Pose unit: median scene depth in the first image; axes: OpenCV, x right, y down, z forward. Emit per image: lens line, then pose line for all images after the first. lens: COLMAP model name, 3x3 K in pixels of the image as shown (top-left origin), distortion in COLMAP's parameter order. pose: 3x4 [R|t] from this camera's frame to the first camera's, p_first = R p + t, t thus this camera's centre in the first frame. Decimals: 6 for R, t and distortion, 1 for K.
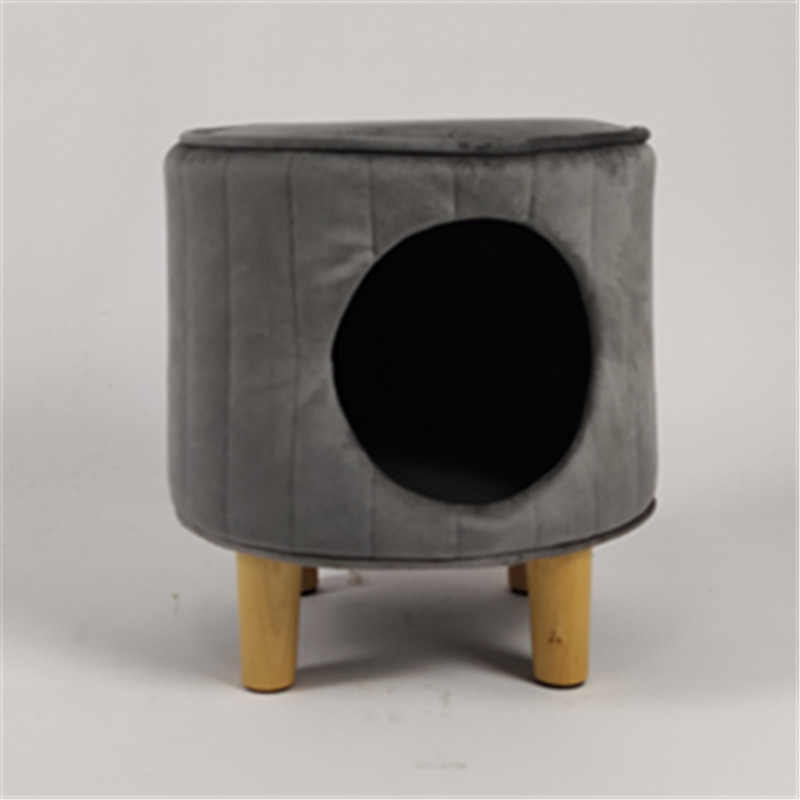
lens RADIAL K [[1438.6, 0, 400.0], [0, 1438.6, 400.0], [0, 0, 1]] dist [0.002696, -0.032367]
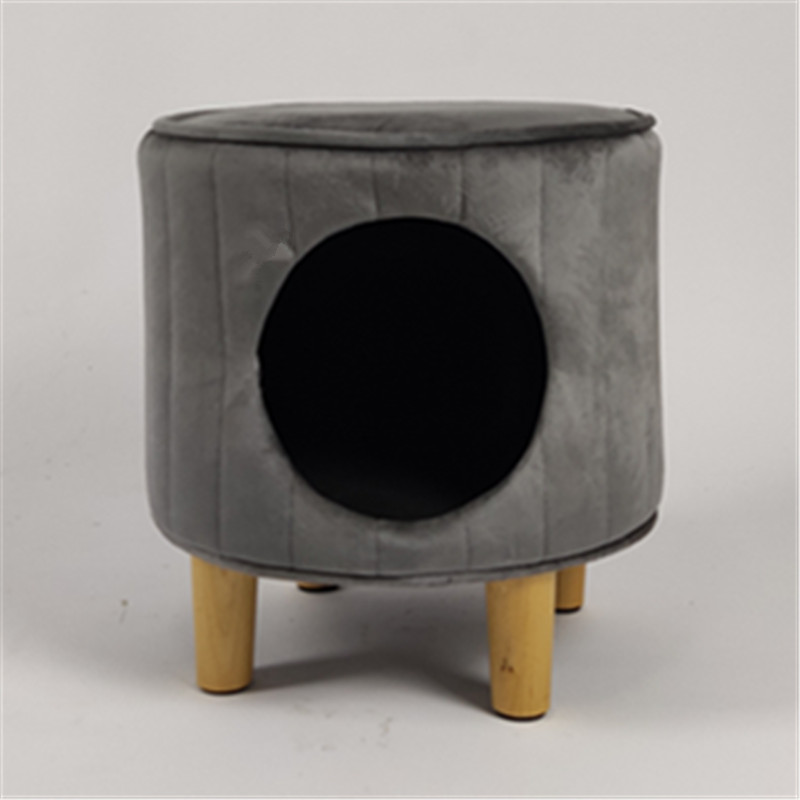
lens RADIAL K [[1438.6, 0, 400.0], [0, 1438.6, 400.0], [0, 0, 1]] dist [0.002696, -0.032367]
pose [[0.972785, 0.052854, -0.225601, 0.262276], [-0.046921, 0.998399, 0.031582, -0.036293], [0.226910, -0.020137, 0.973708, 0.084453]]
